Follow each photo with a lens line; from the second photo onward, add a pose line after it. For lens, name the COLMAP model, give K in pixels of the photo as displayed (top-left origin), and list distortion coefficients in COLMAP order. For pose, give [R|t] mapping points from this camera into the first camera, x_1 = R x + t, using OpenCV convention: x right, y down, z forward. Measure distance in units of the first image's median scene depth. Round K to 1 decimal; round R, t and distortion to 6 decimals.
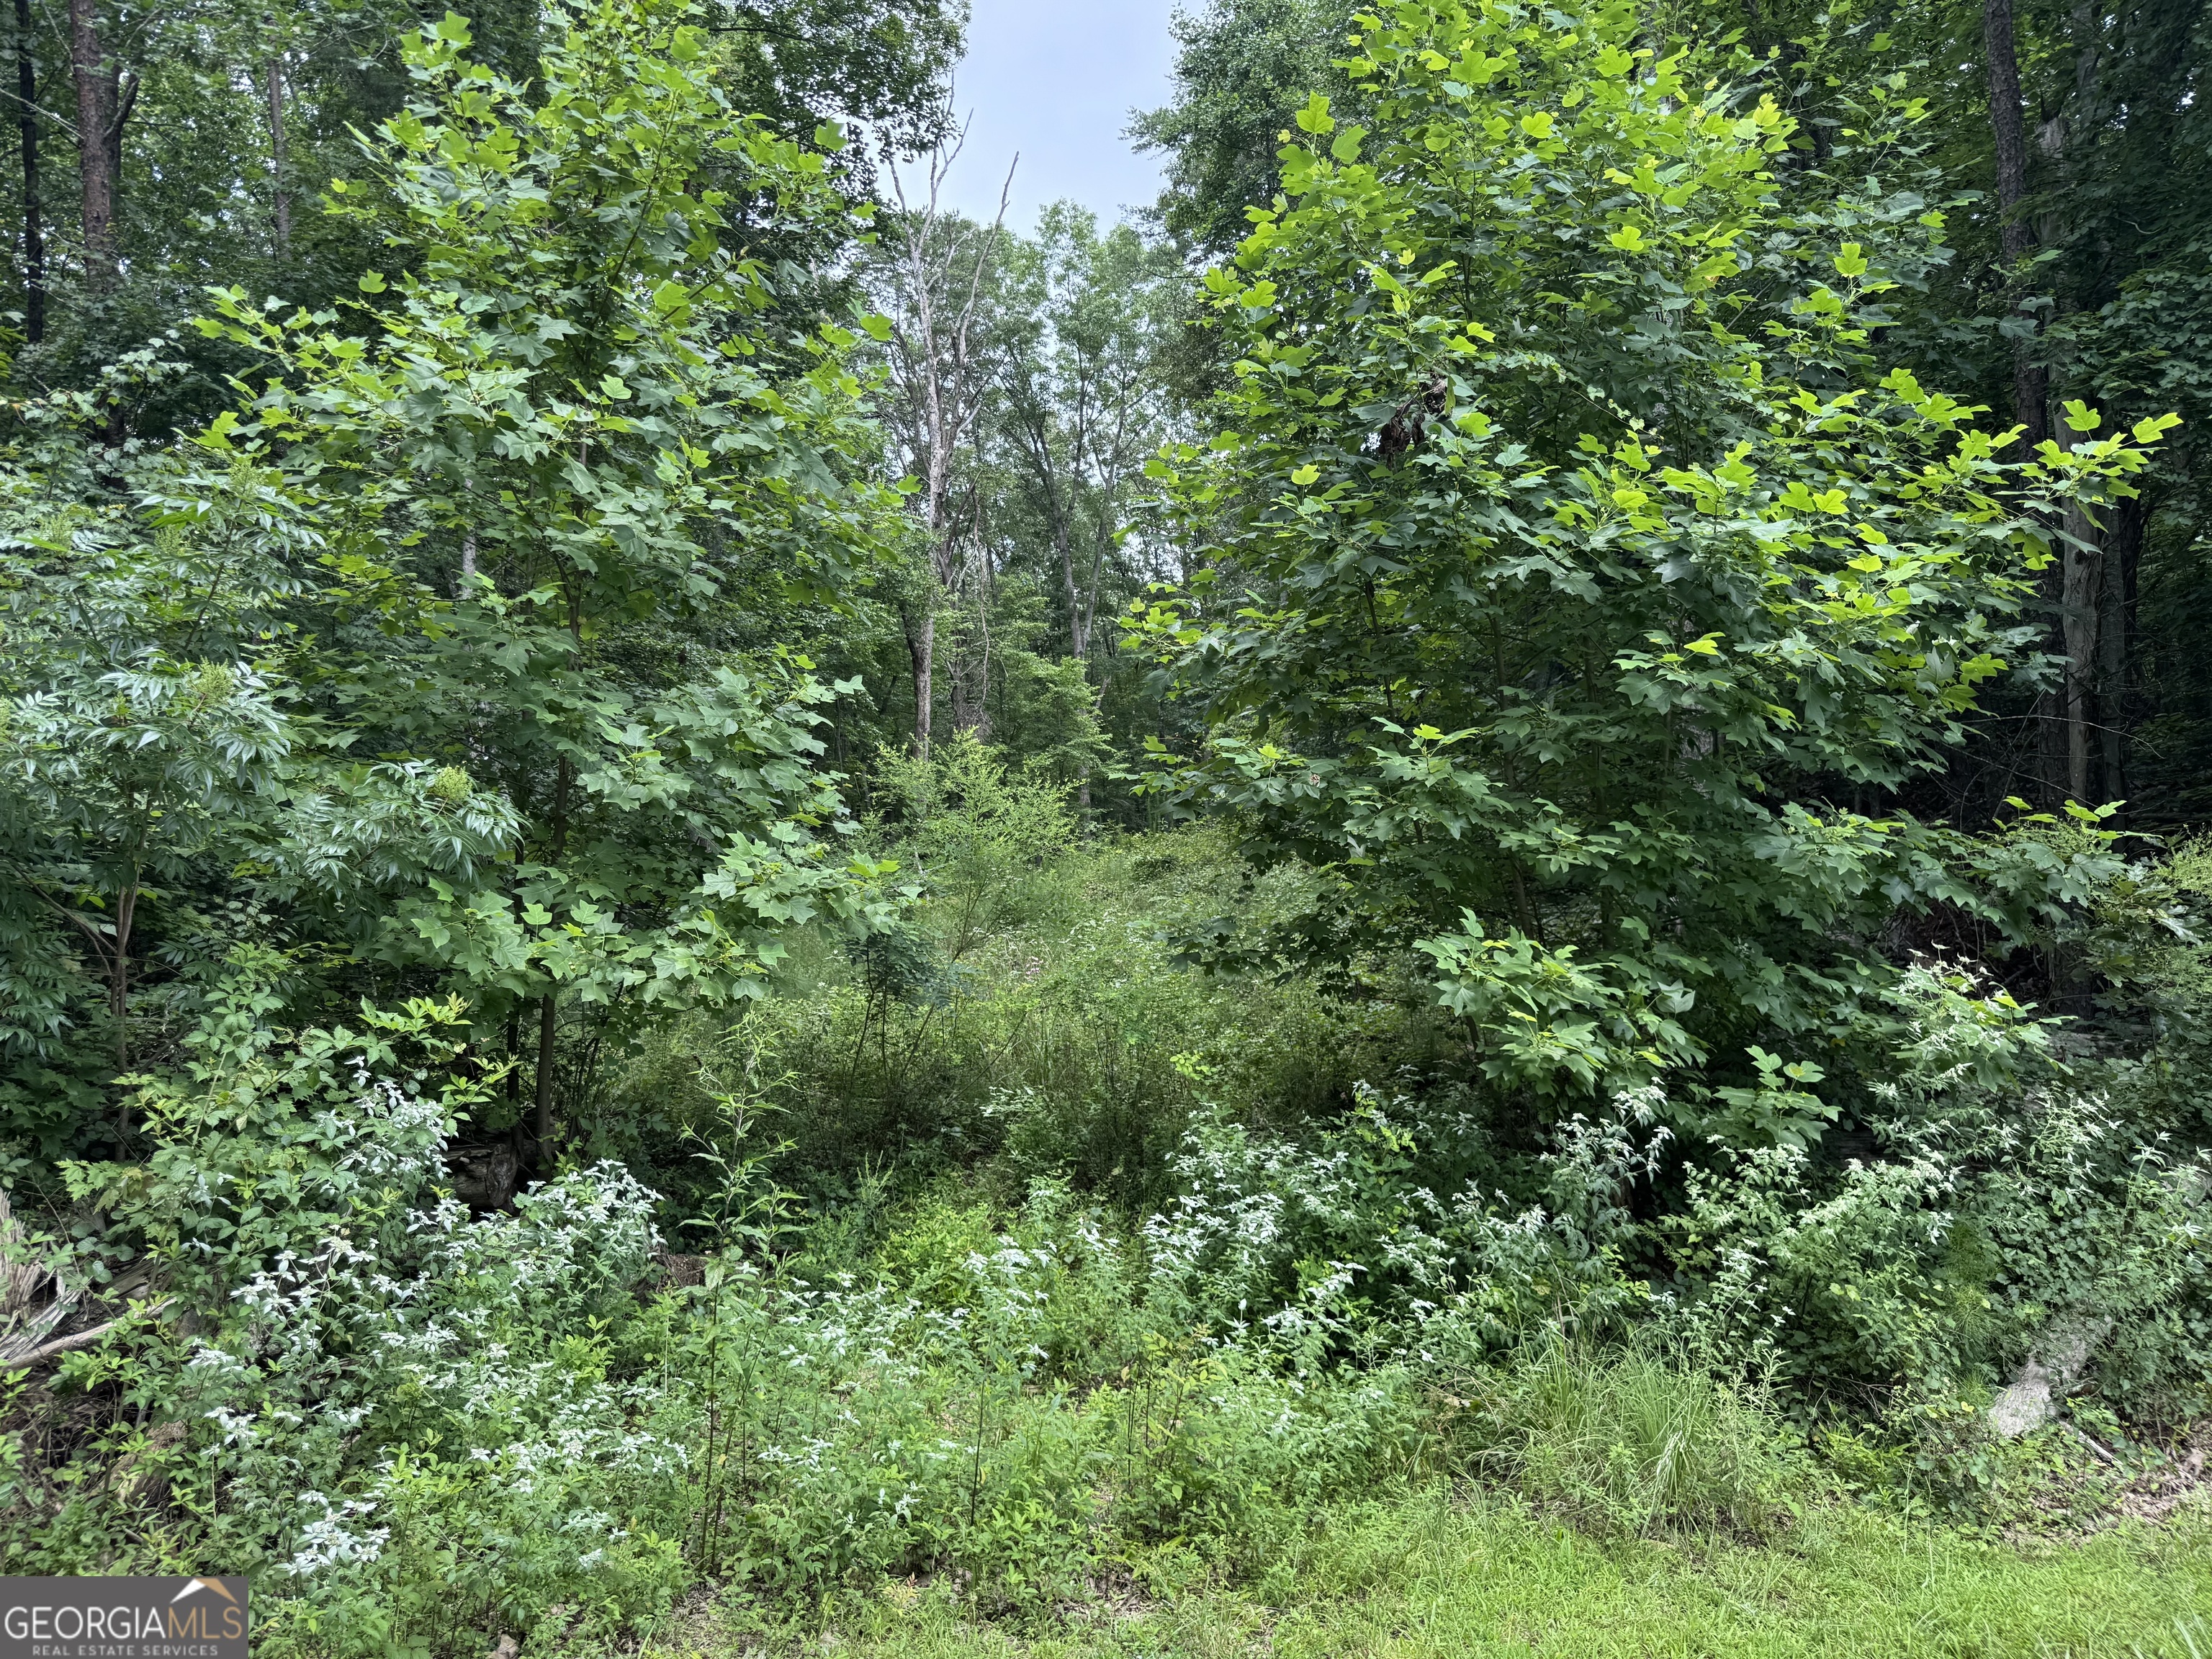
lens RADIAL K [[1545.1, 0, 1105.7], [0, 1545.1, 831.9], [0, 0, 1]] dist [0.013821, 0.001763]
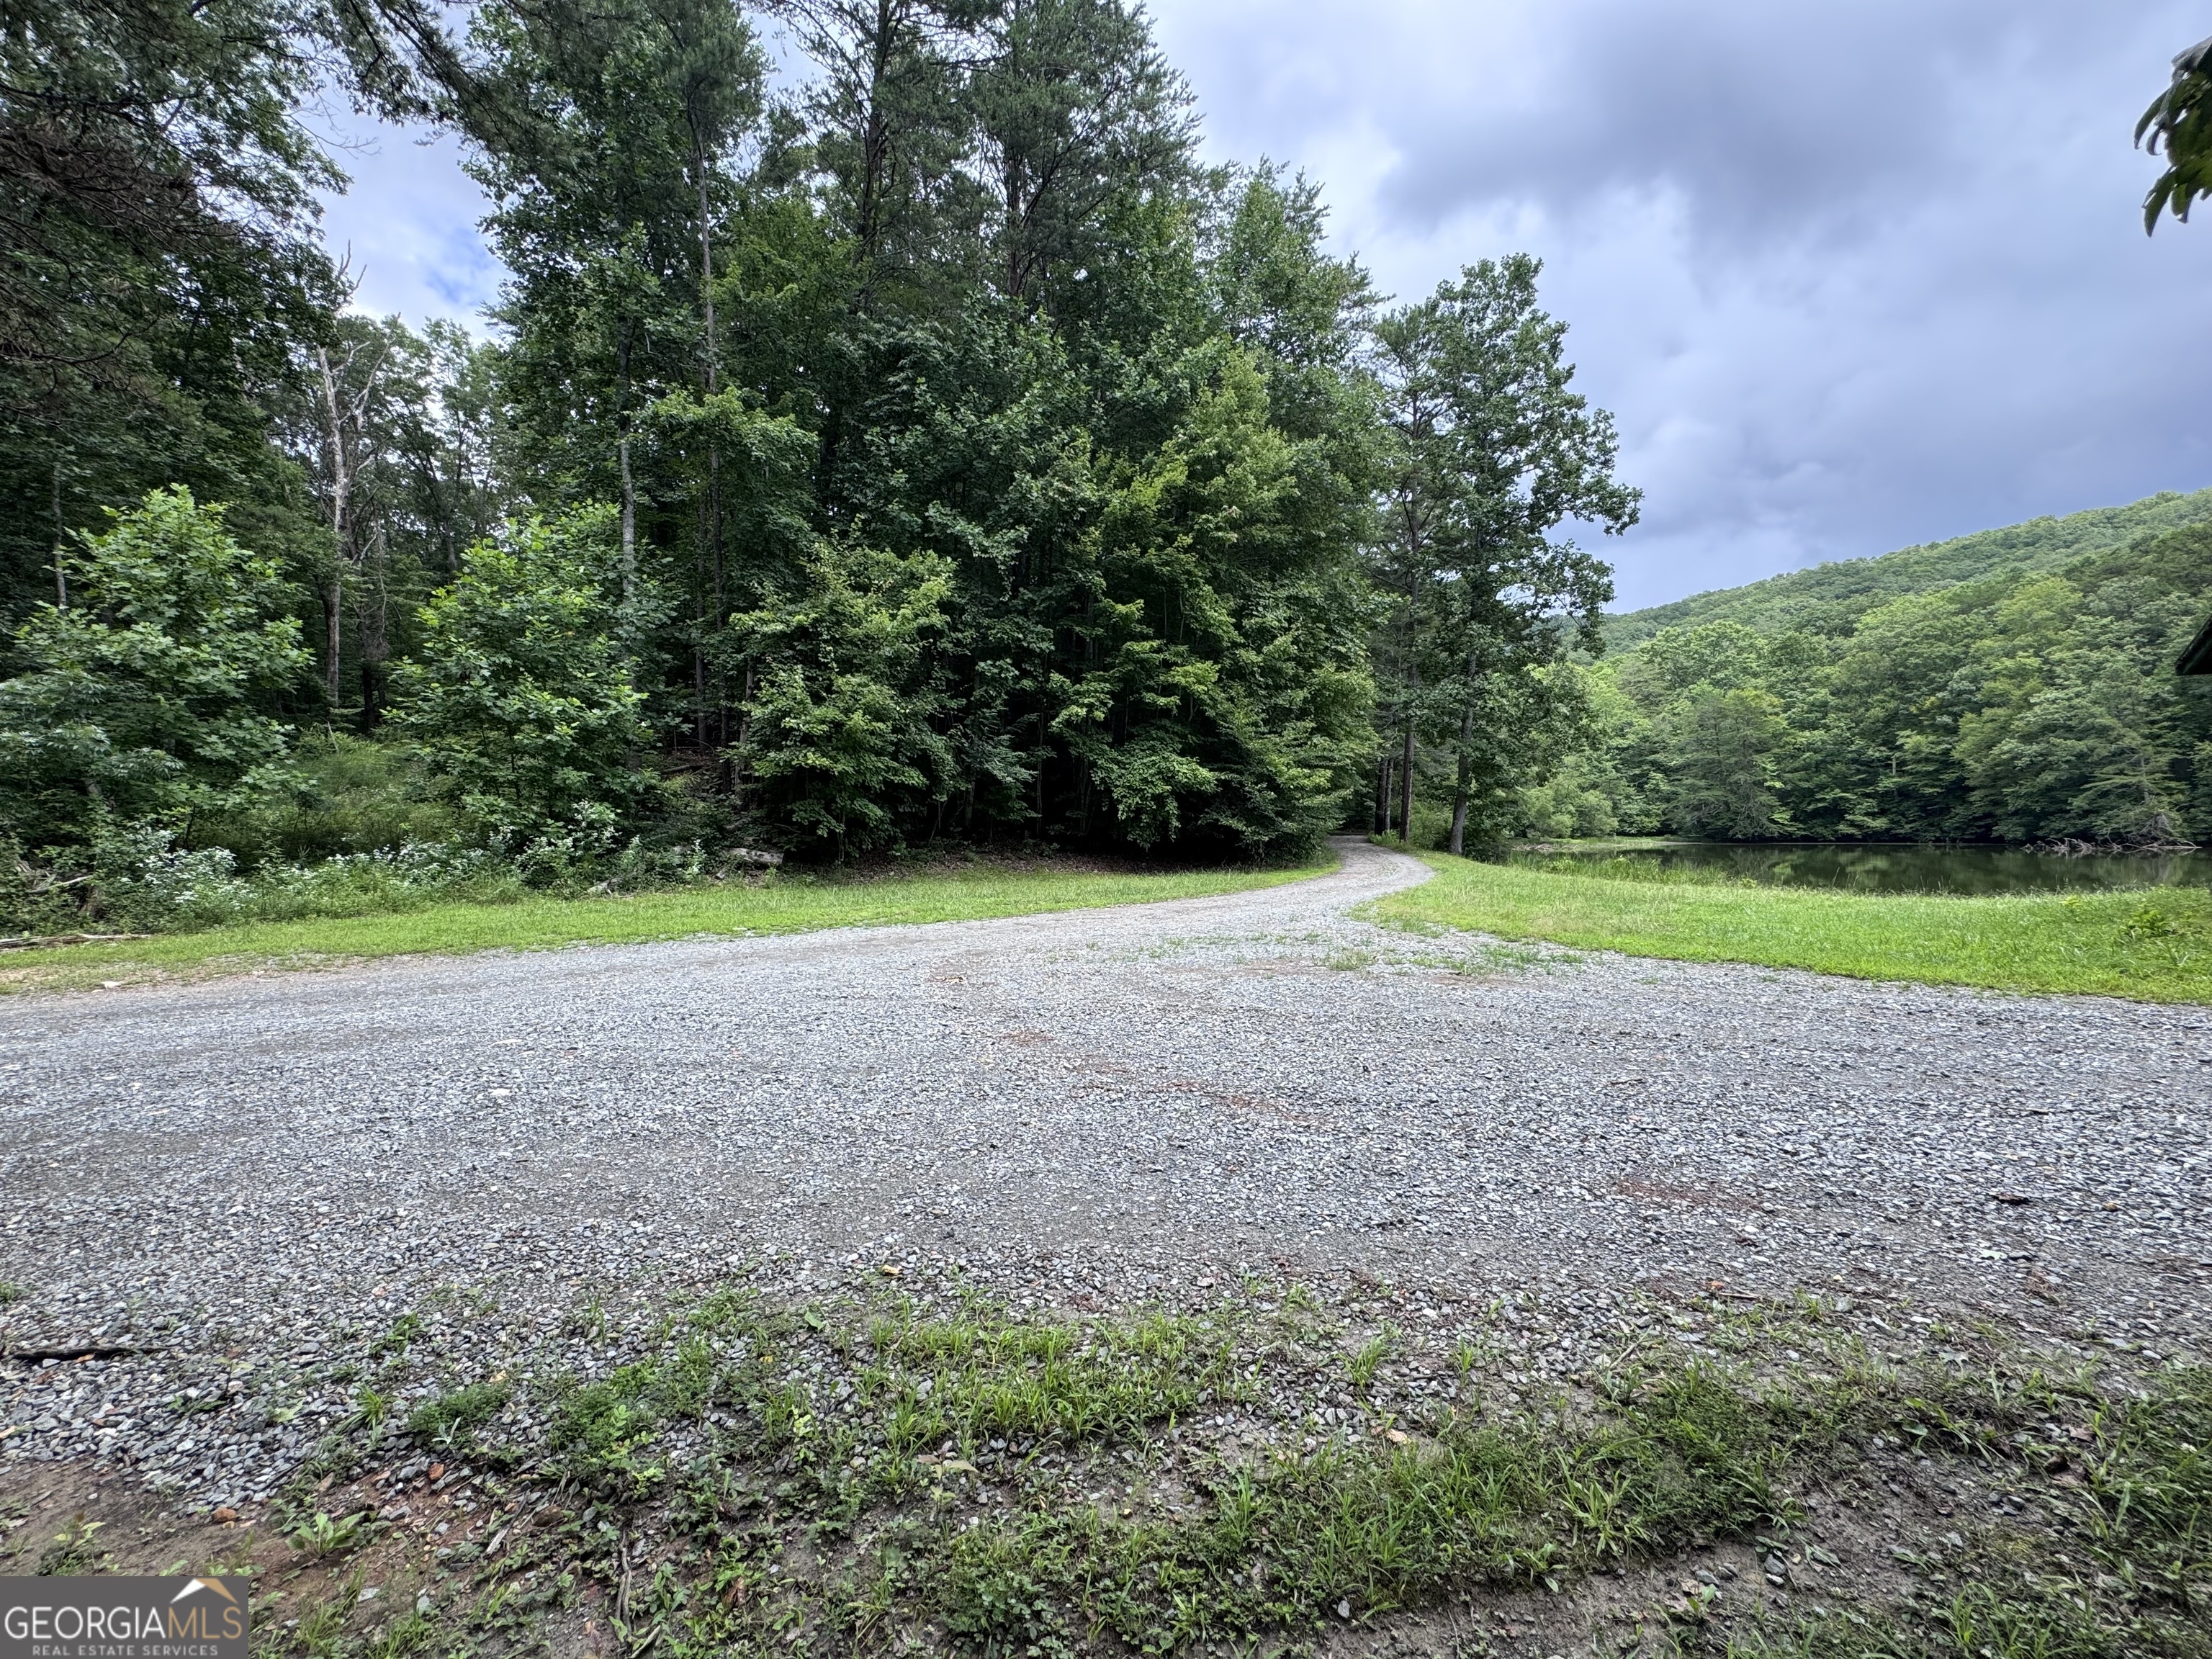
lens RADIAL K [[893.4, 0, 1101.8], [0, 893.4, 817.6], [0, 0, 1]] dist [0.002865, 0.000693]
pose [[0.832984, -0.008442, 0.553233, 0.277343], [-0.042797, 0.995905, 0.079635, -0.135712], [-0.551640, -0.090012, 0.829211, -1.972750]]
